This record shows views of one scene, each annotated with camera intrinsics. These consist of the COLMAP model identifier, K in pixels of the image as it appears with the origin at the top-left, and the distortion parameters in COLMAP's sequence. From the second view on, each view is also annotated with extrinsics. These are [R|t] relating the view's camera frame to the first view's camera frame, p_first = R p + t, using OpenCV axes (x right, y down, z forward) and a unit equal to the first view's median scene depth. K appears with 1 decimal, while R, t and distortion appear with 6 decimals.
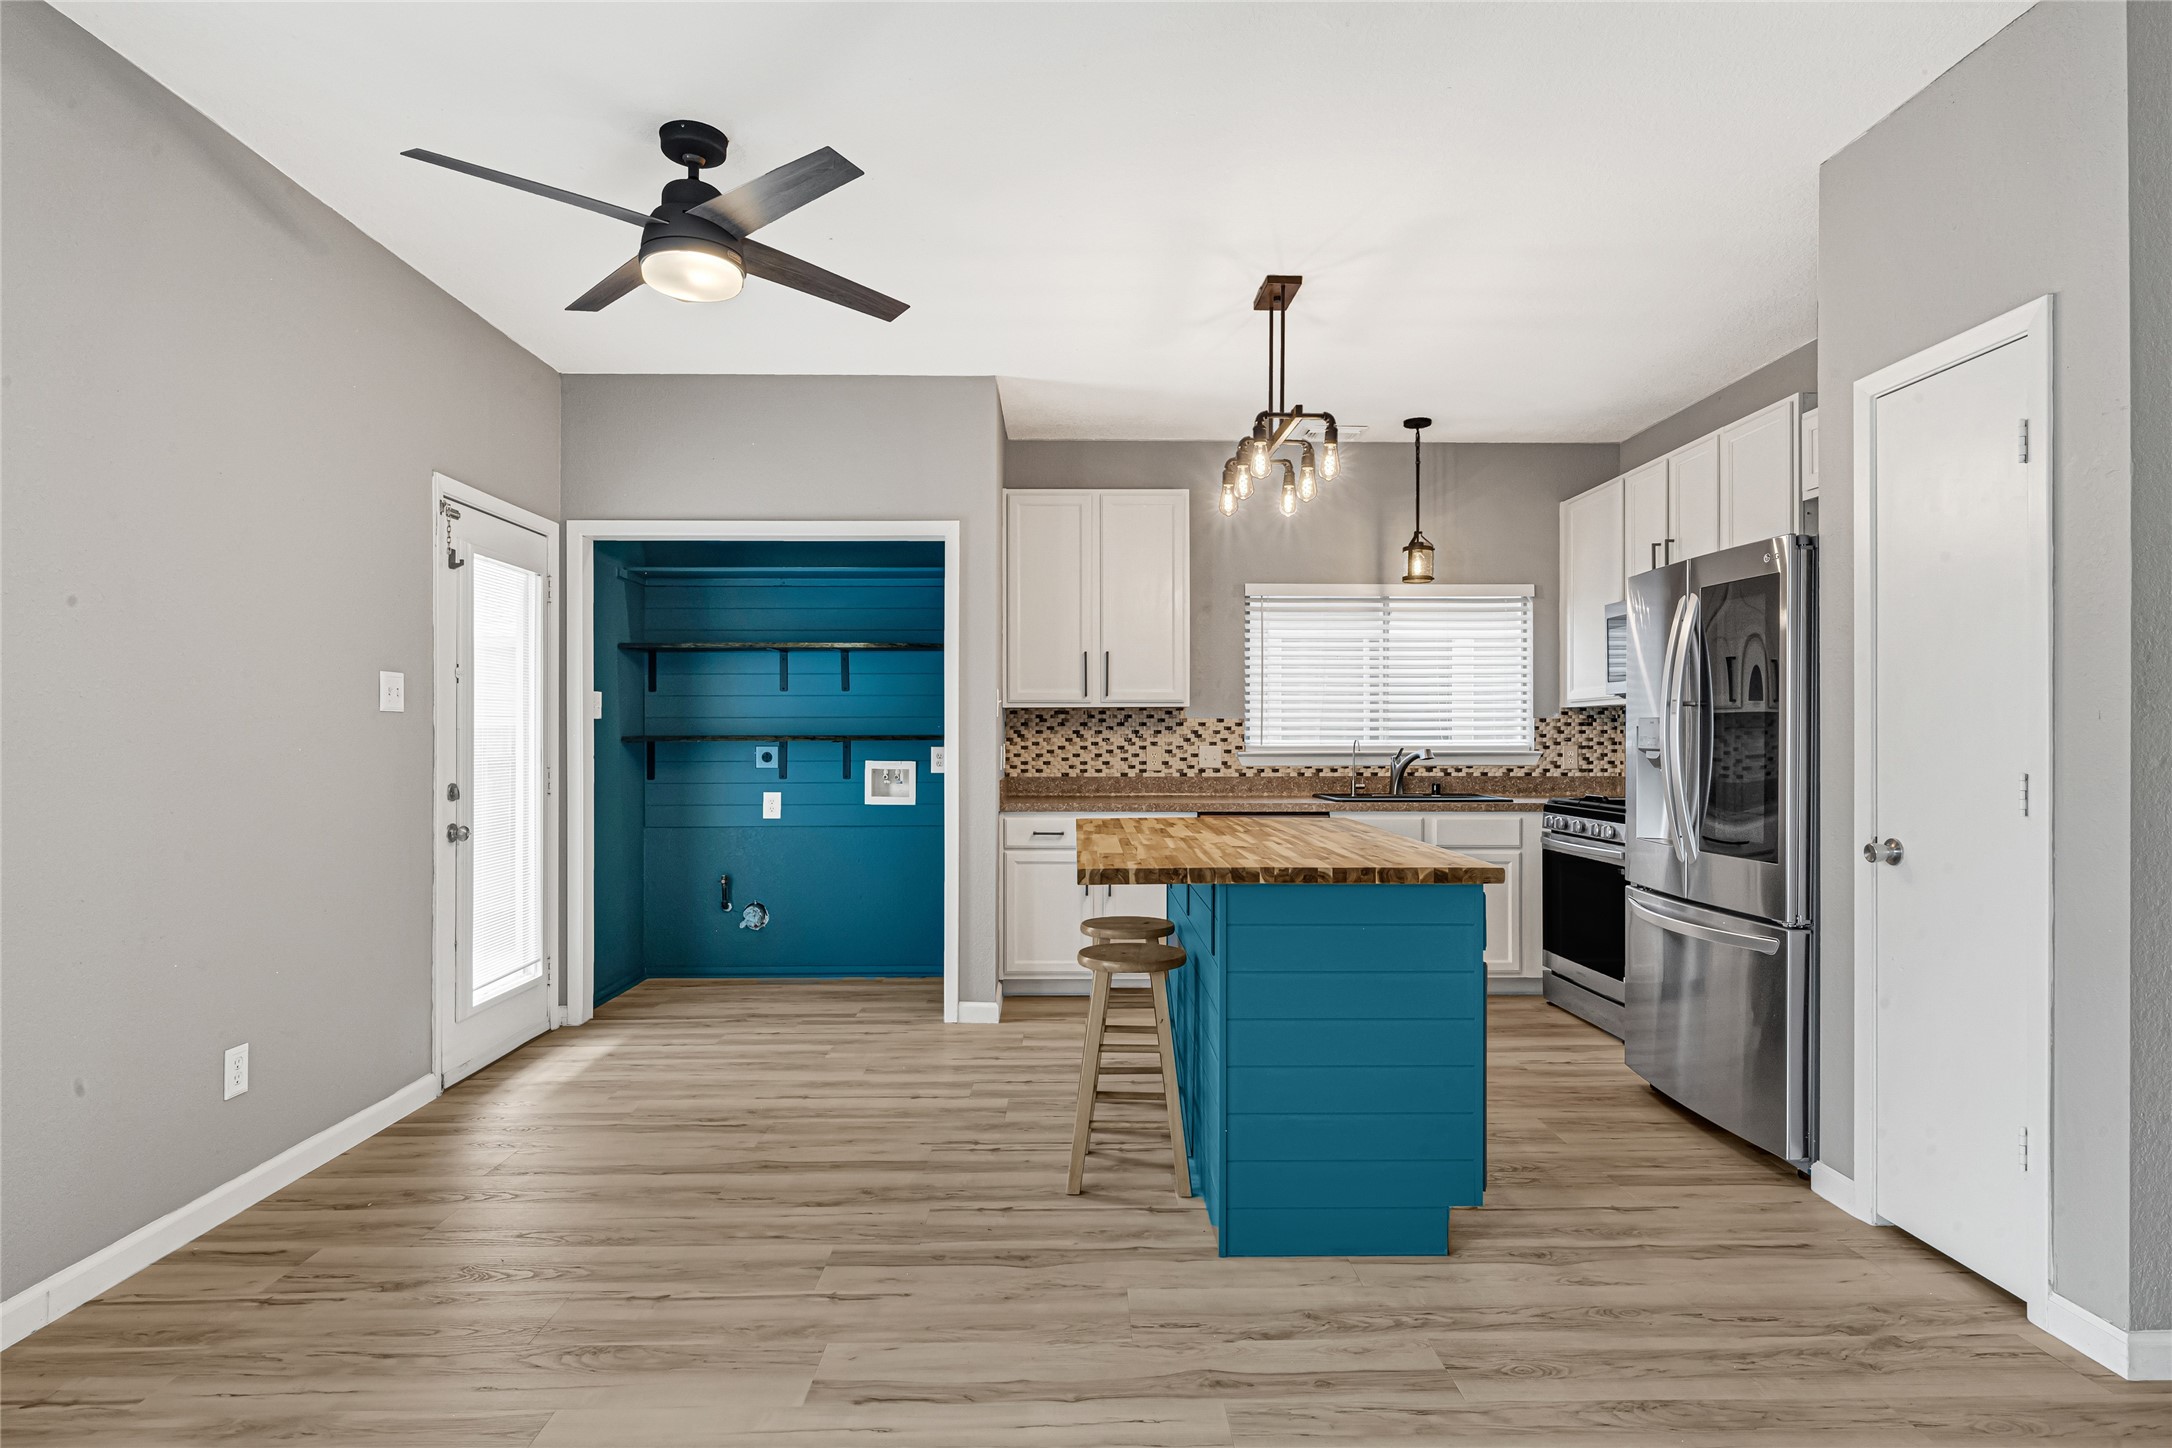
lens RADIAL K [[1148.8, 0, 1087.2], [0, 1148.8, 733.3], [0, 0, 1]] dist [0.000606, 0.000063]
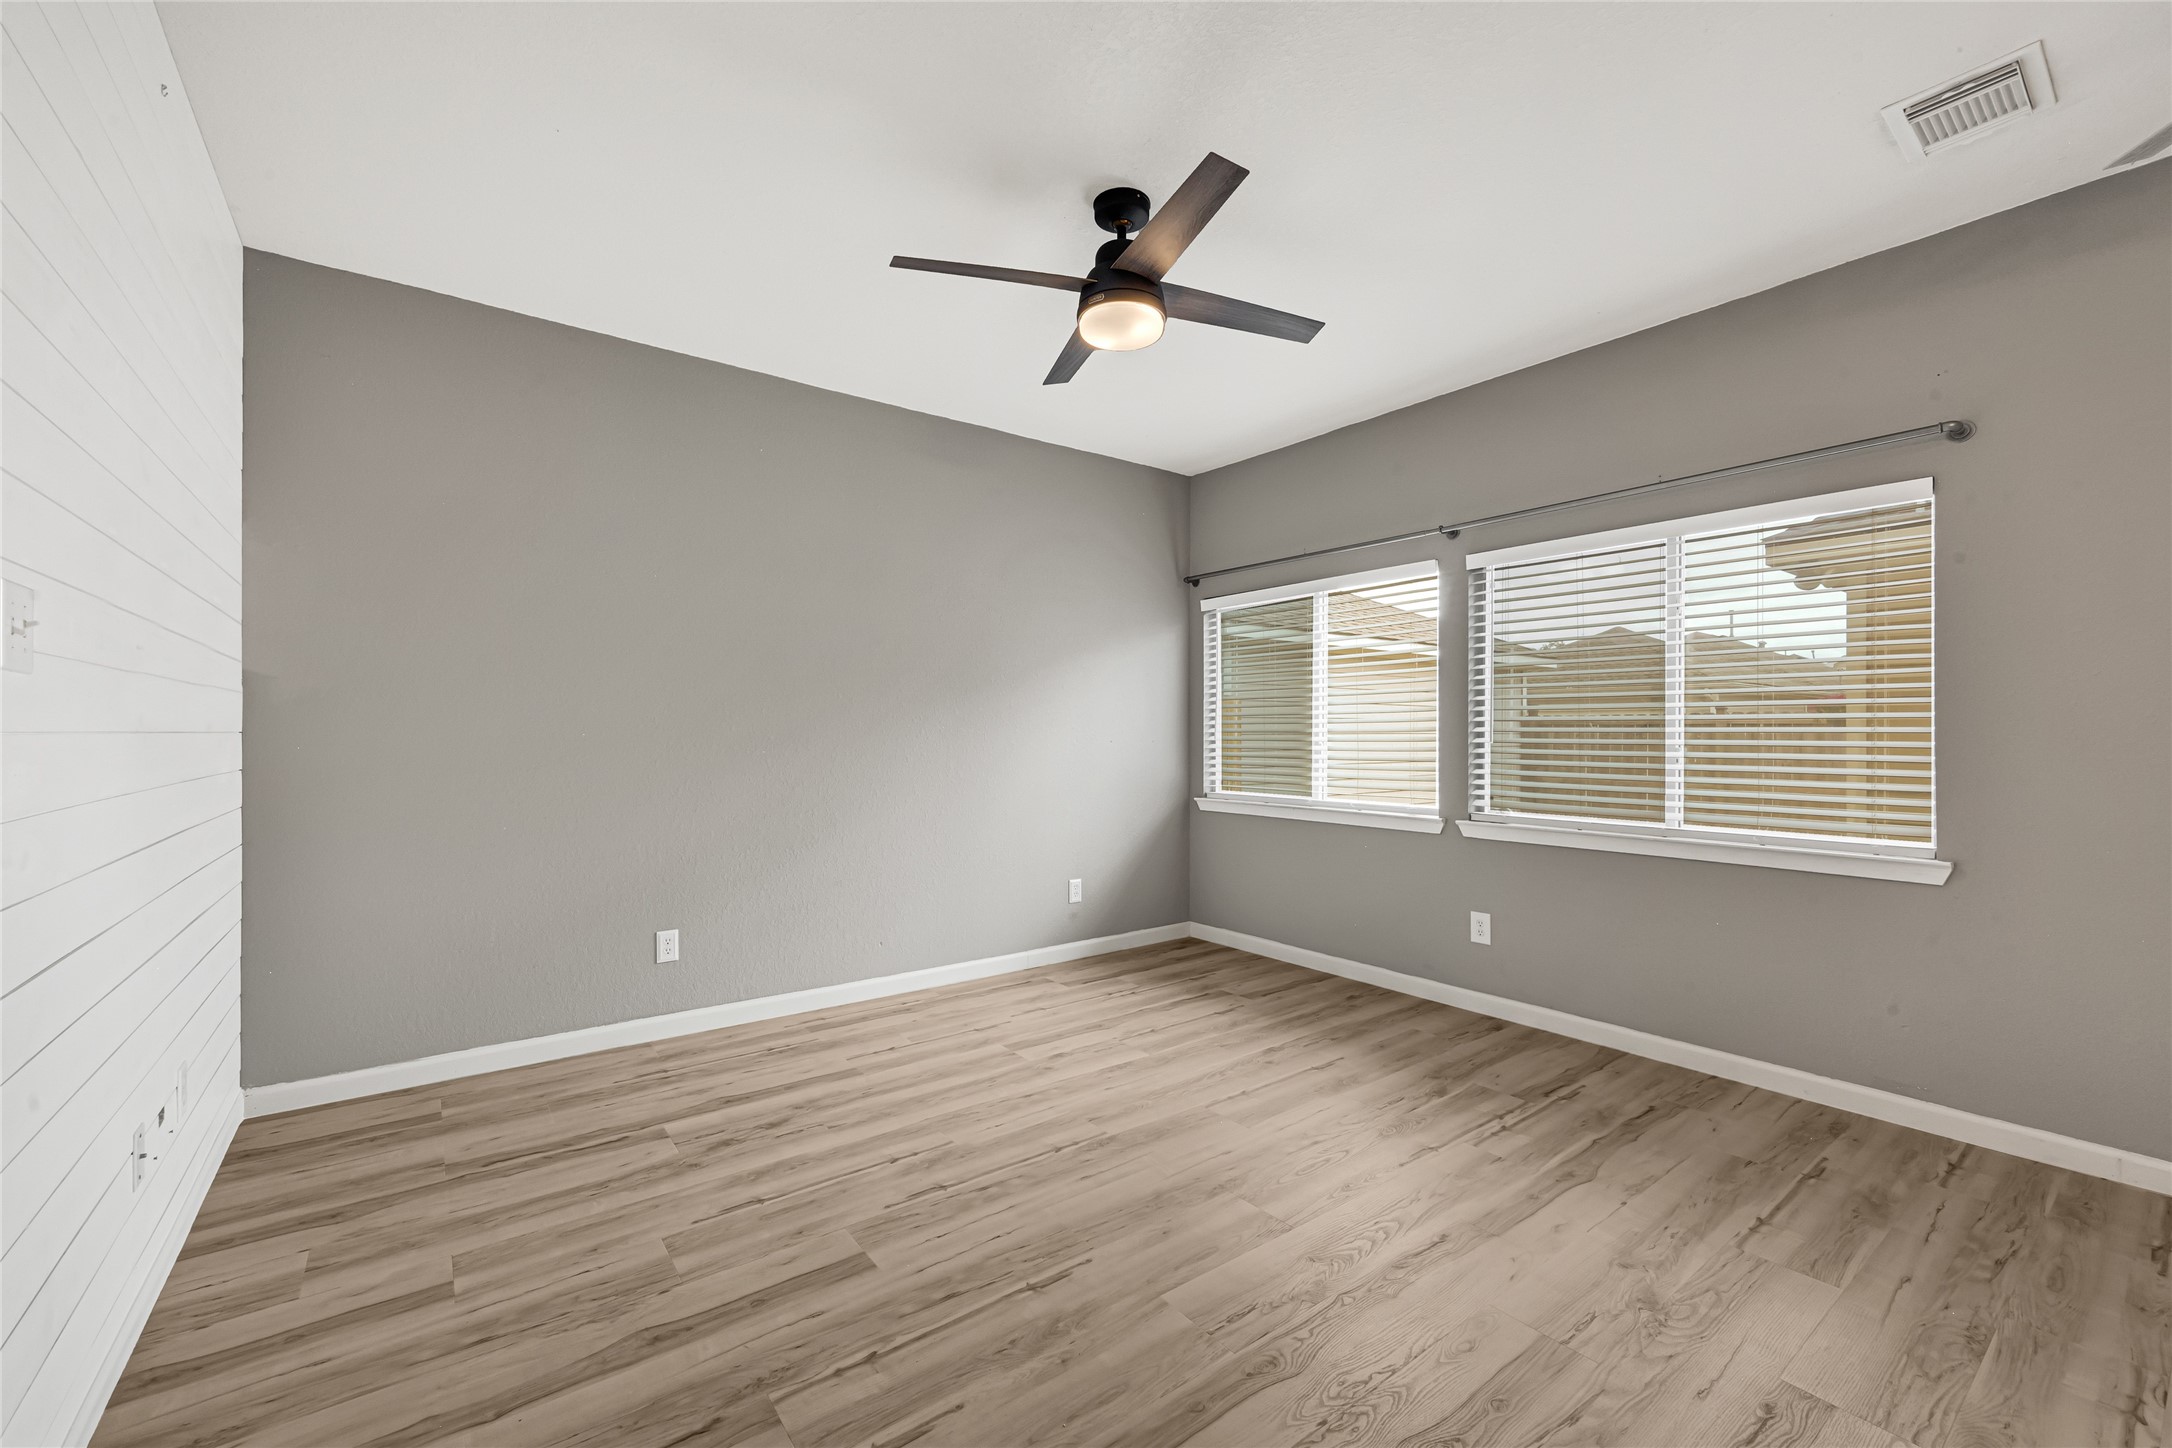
lens RADIAL K [[885.2, 0, 1086.6], [0, 885.2, 732.0], [0, 0, 1]] dist [-0.000347, -0.000053]
pose [[-0.810115, -0.001680, -0.586268, 0.259706], [-0.000543, 0.999998, -0.002114, 0.001370], [0.586270, -0.001395, -0.810114, 0.457143]]
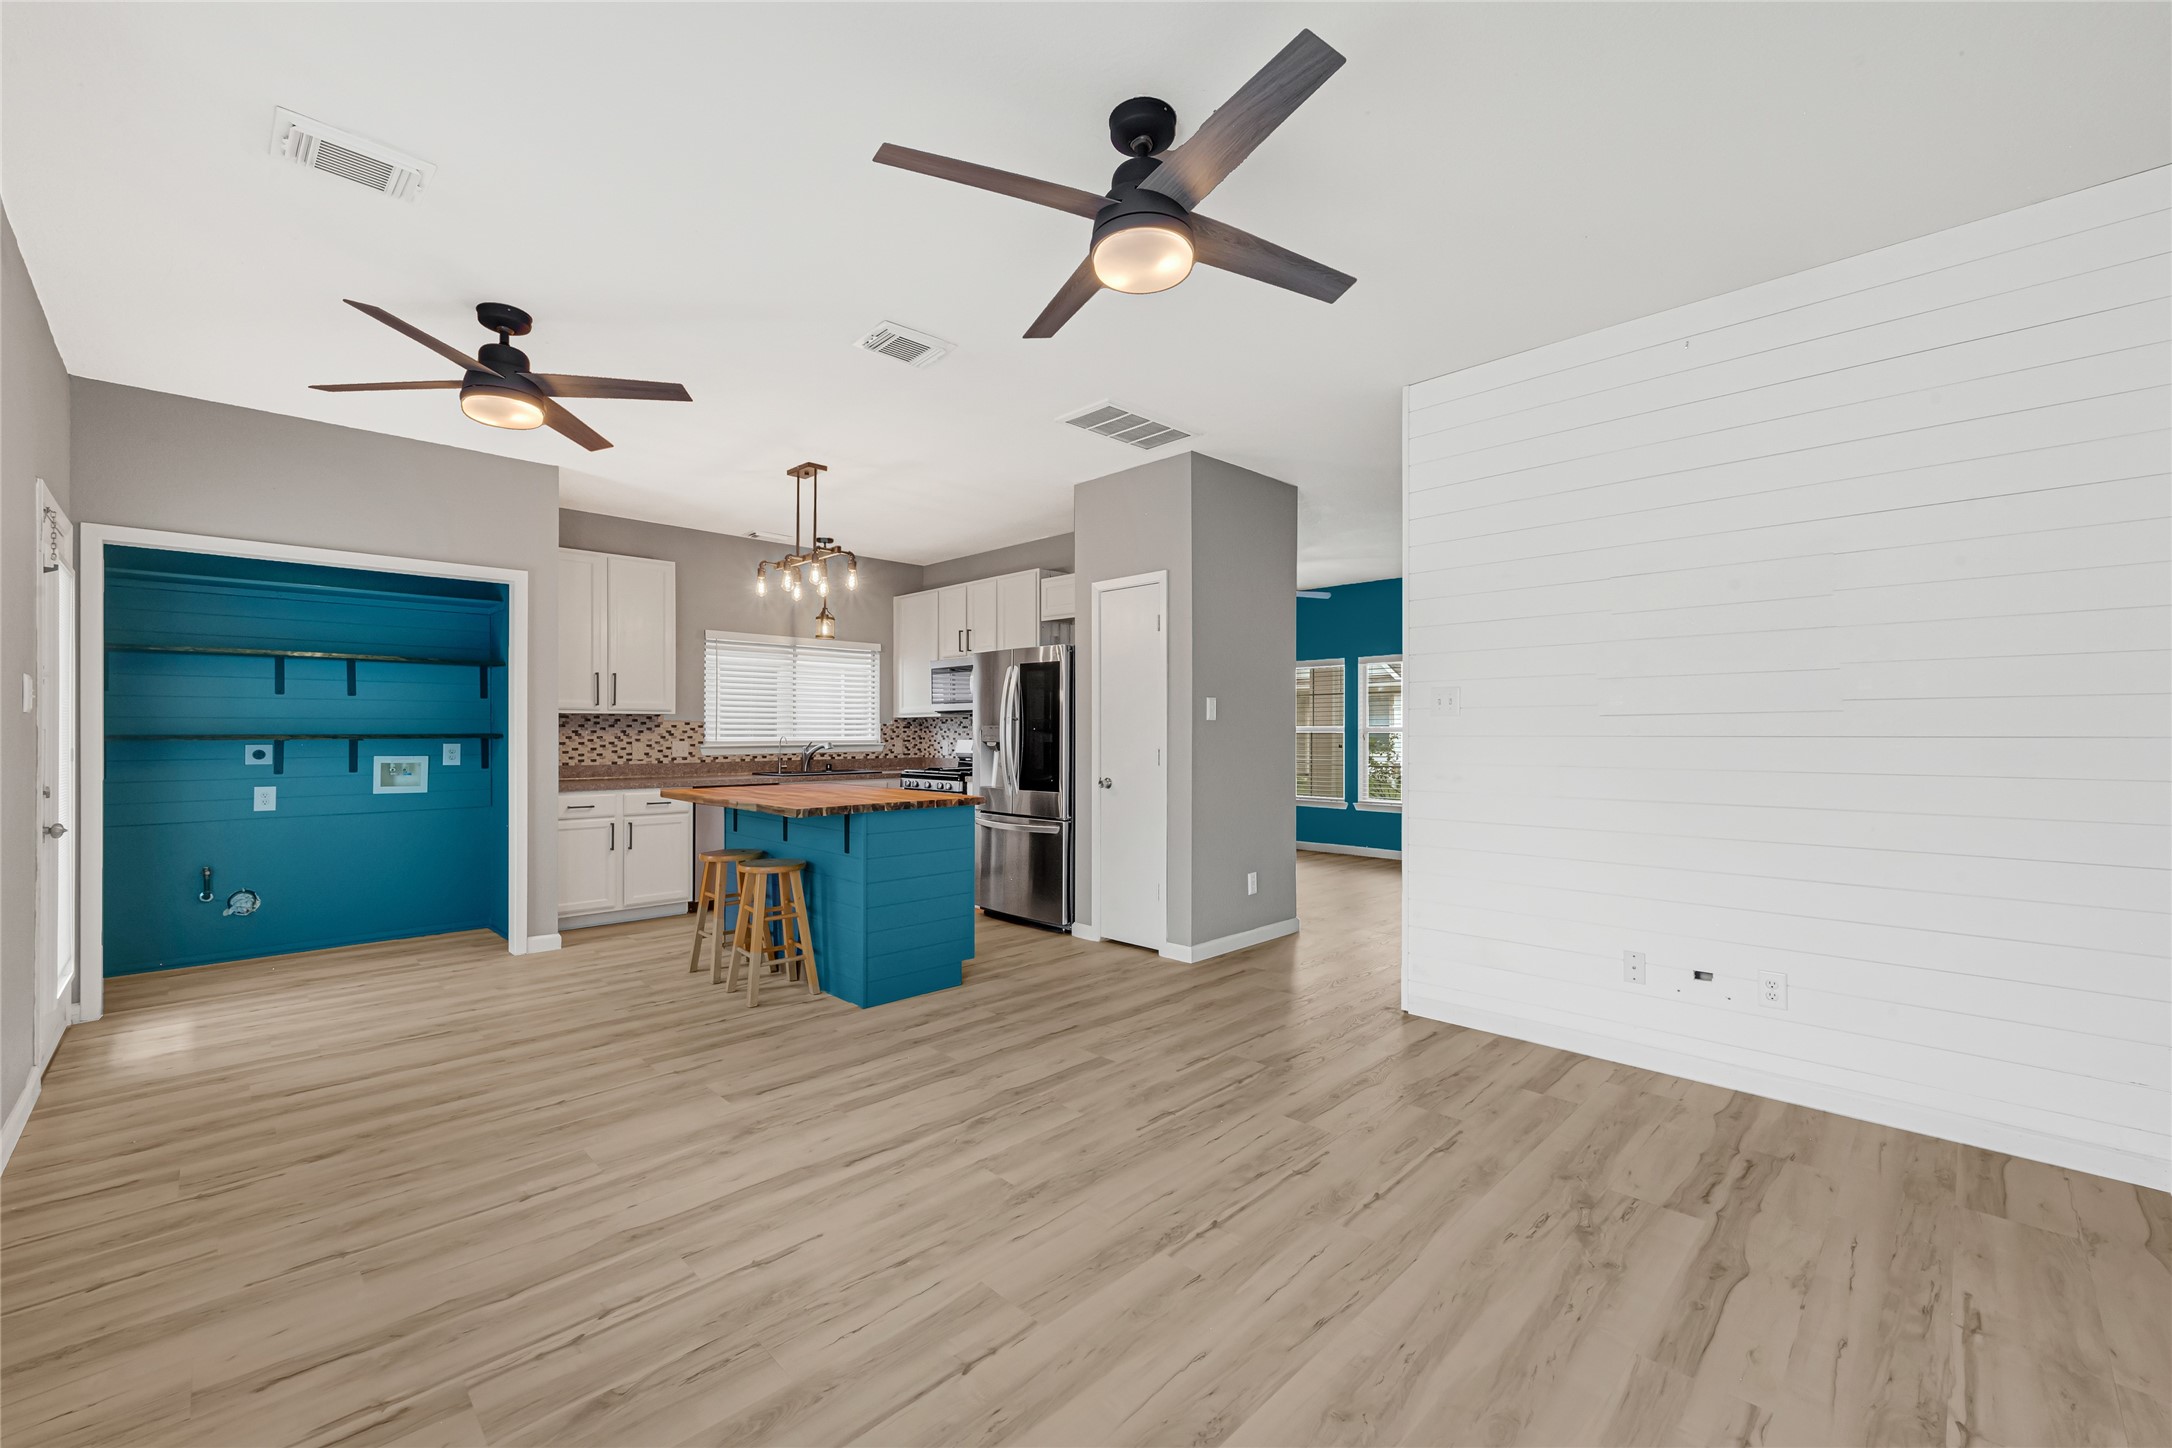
lens RADIAL K [[880.6, 0, 1088.4], [0, 880.6, 731.3], [0, 0, 1]] dist [-0.000474, -0.000342]
pose [[0.721741, 0.001011, 0.692162, -0.287302], [-0.000979, 0.999999, -0.000440, -0.001746], [-0.692162, -0.000360, 0.721742, -0.142475]]
